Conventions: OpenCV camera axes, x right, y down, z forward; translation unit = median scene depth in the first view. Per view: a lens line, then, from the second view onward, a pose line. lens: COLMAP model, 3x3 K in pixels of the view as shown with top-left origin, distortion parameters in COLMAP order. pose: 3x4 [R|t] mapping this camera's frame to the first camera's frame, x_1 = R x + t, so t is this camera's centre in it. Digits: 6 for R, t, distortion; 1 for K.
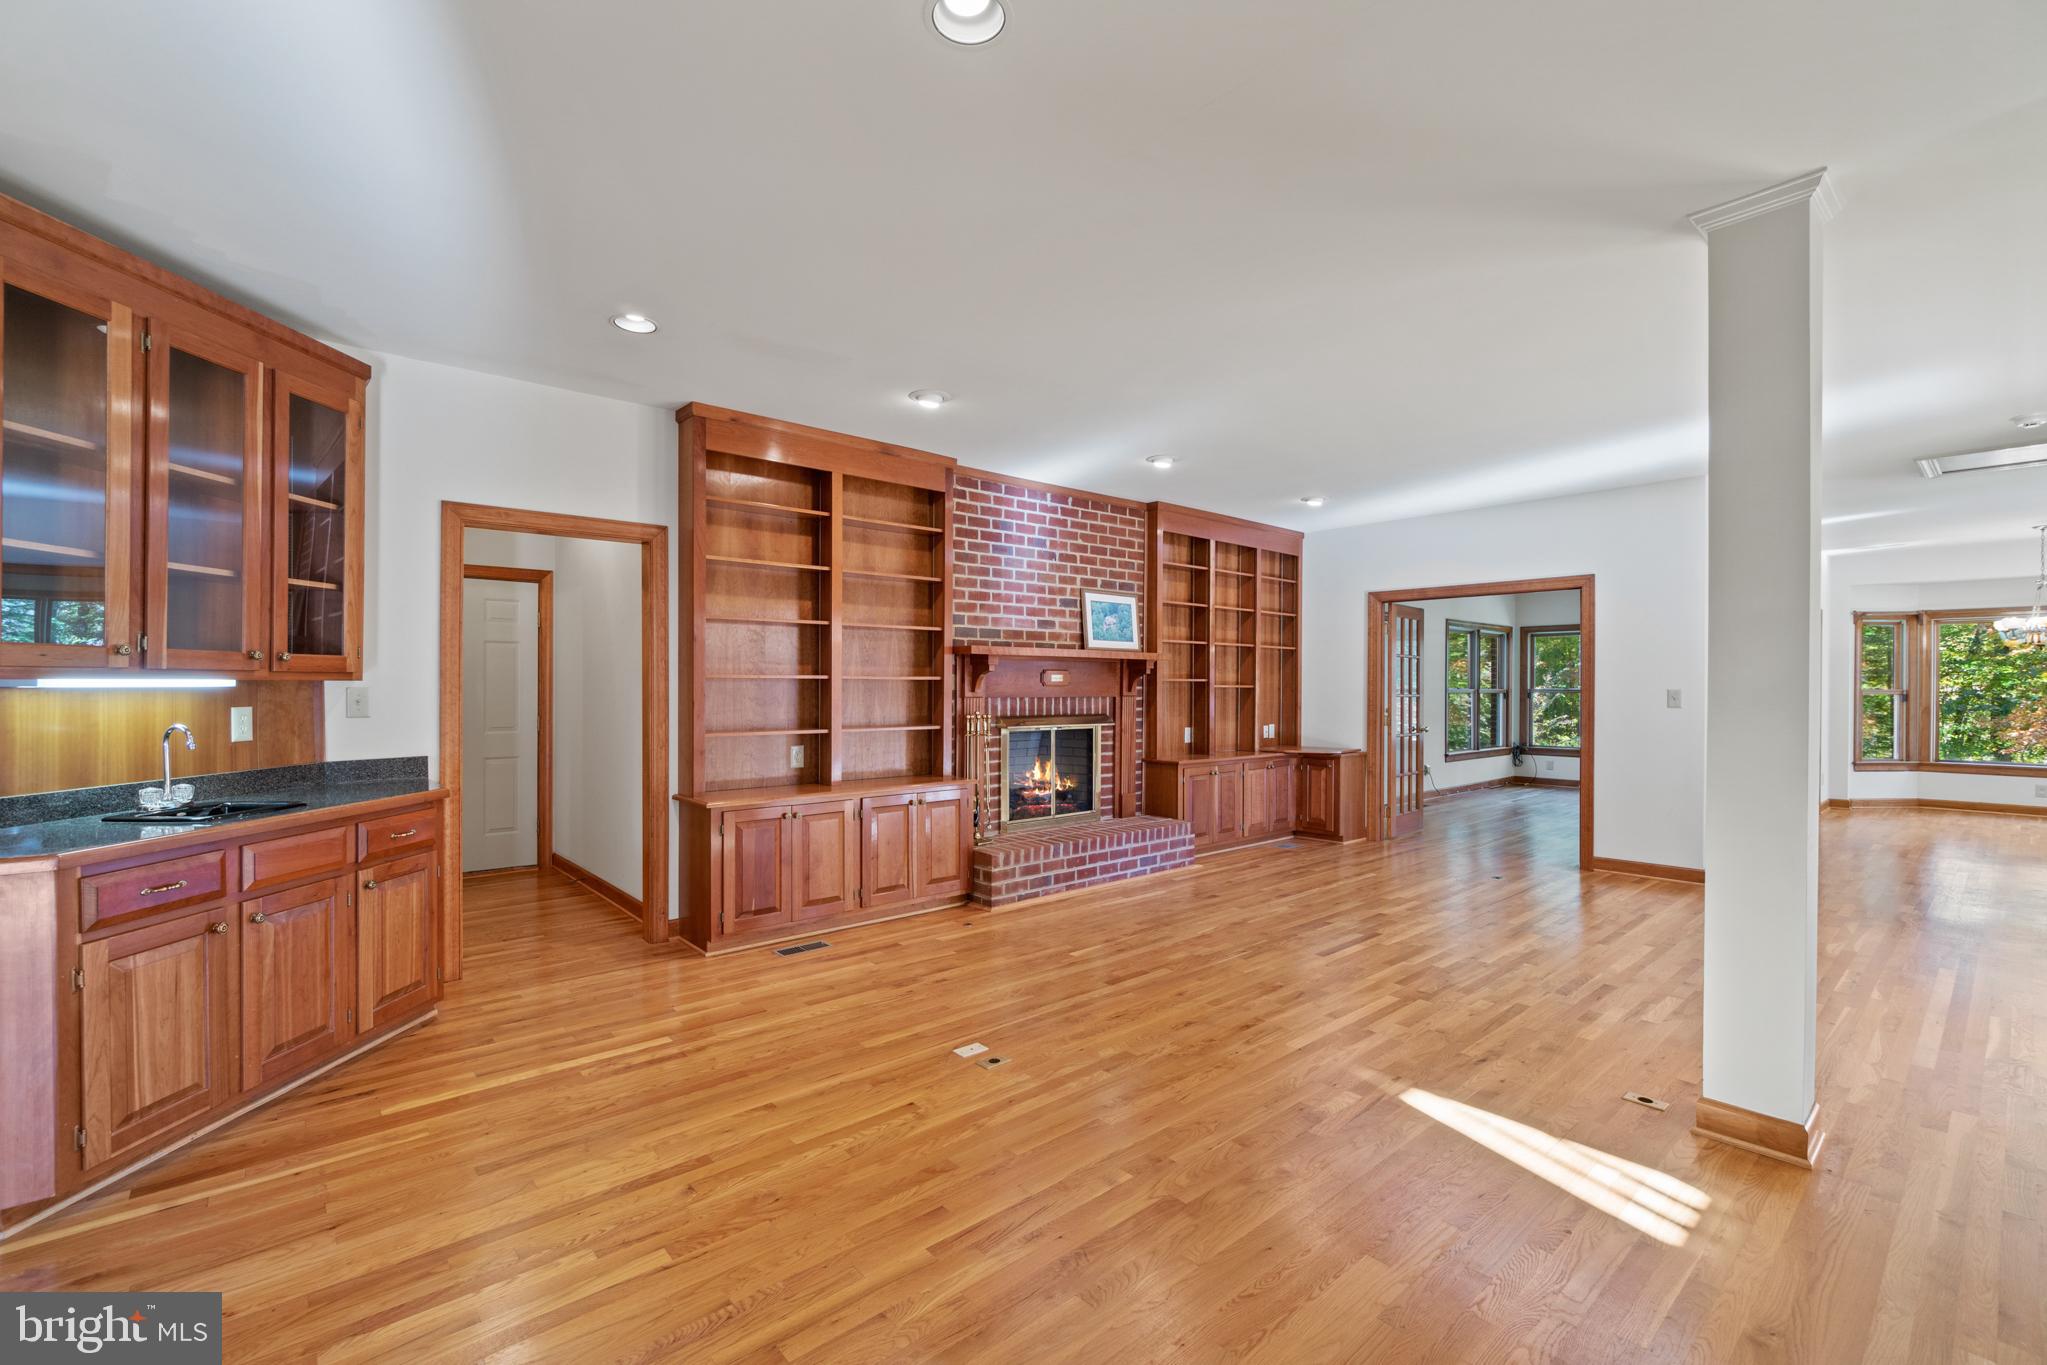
lens RADIAL K [[880.0, 0, 1019.8], [0, 880.0, 689.2], [0, 0, 1]] dist [-0.006541, 0.000810]
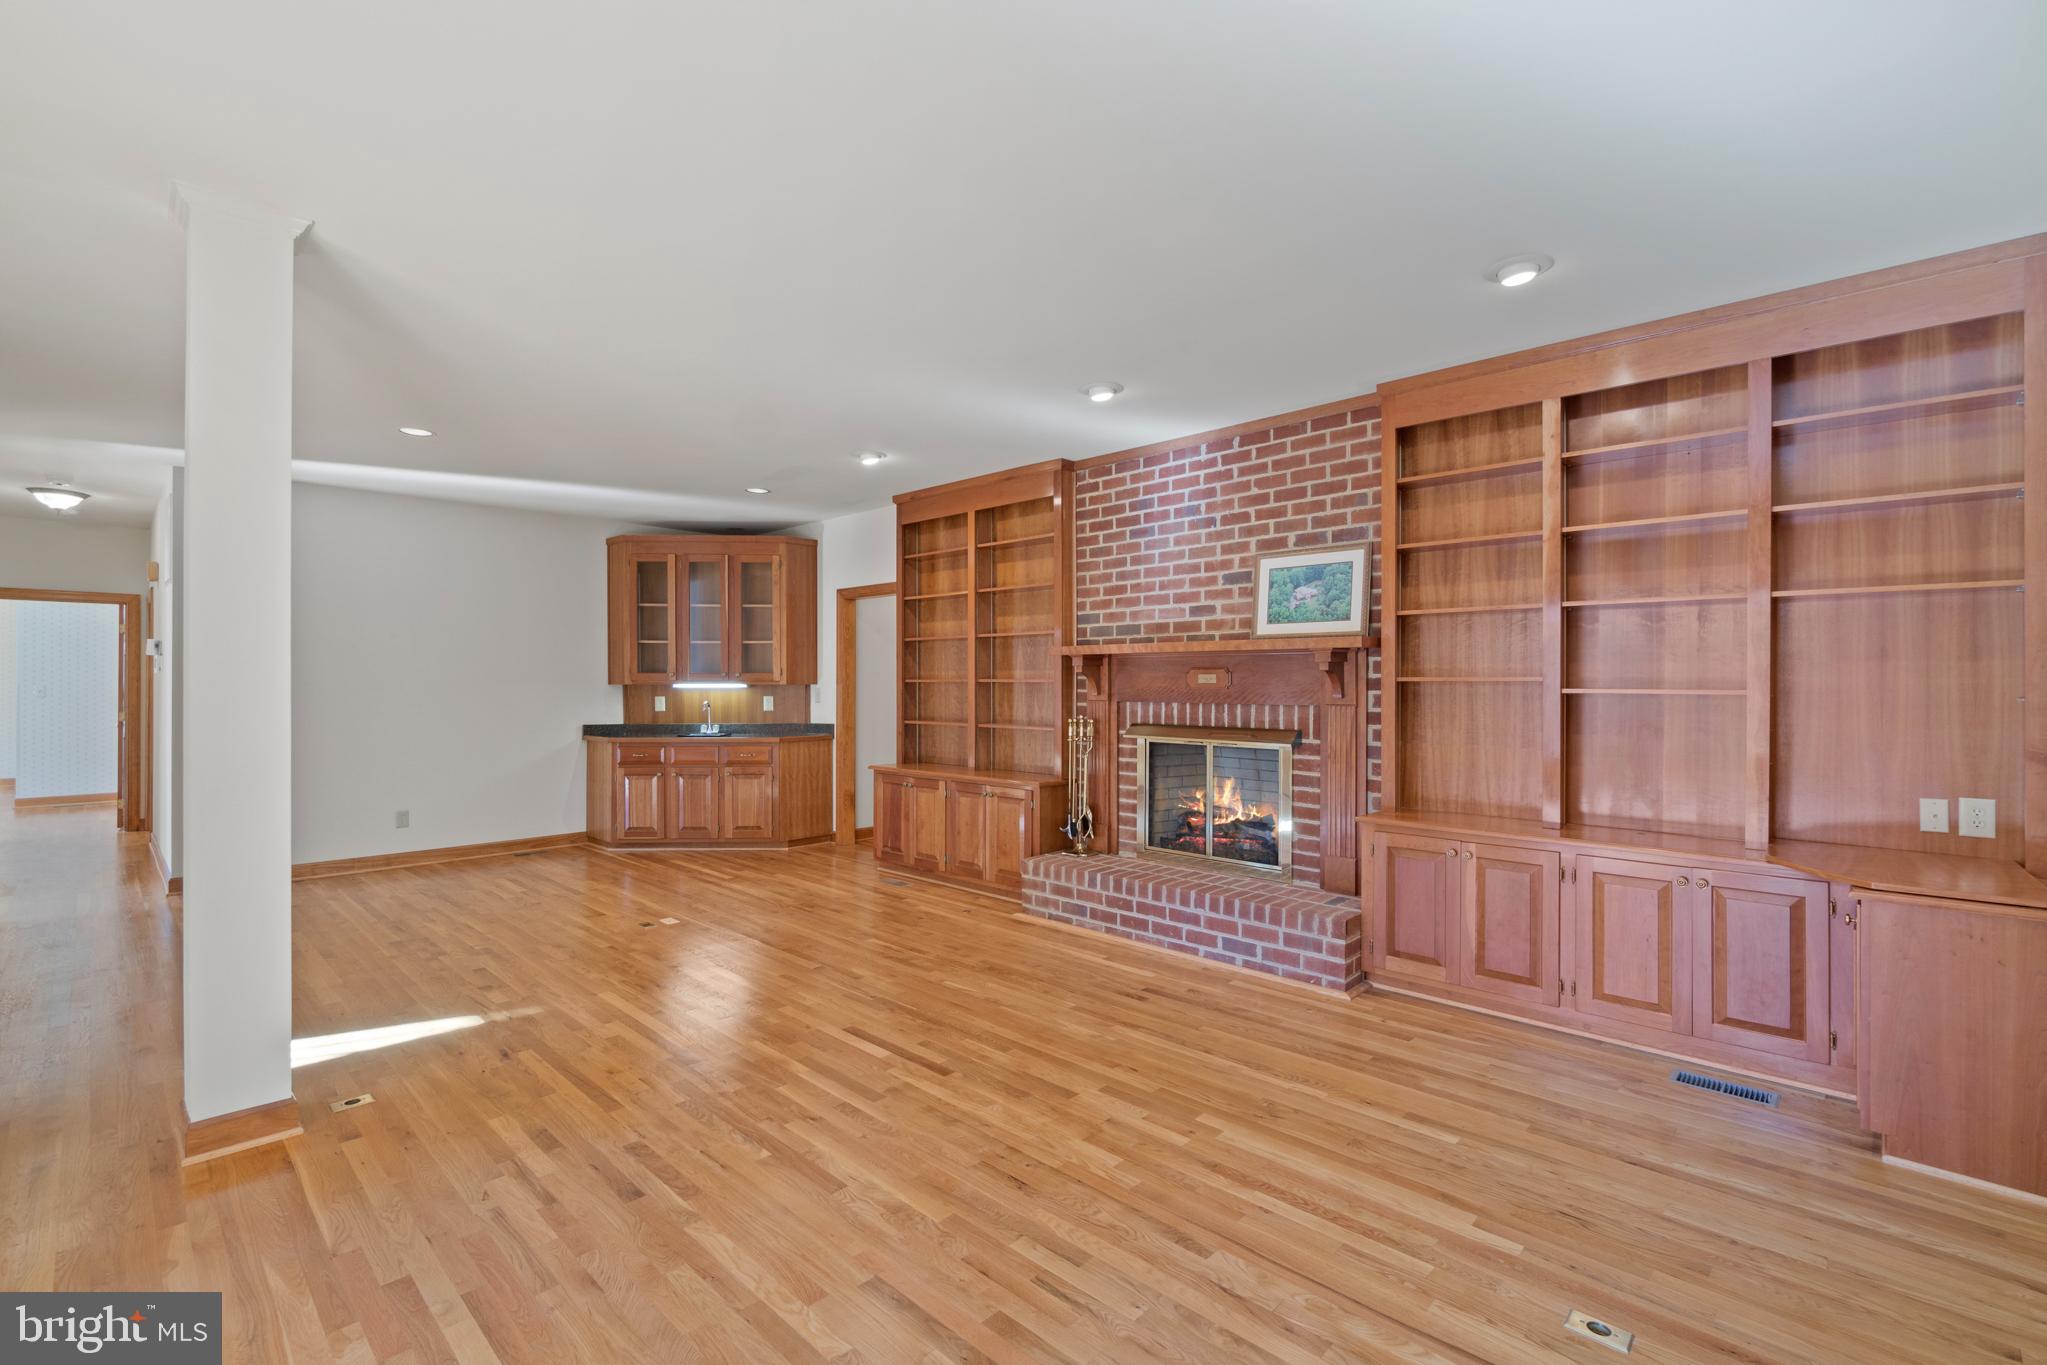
lens RADIAL K [[880.0, 0, 977.7], [0, 880.0, 677.8], [0, 0, 1]] dist [-0.006541, 0.000810]
pose [[0.074485, -0.007033, -0.997197, 0.829170], [-0.003277, 0.999968, -0.007297, -0.007328], [0.997217, 0.003811, 0.074459, 0.764226]]
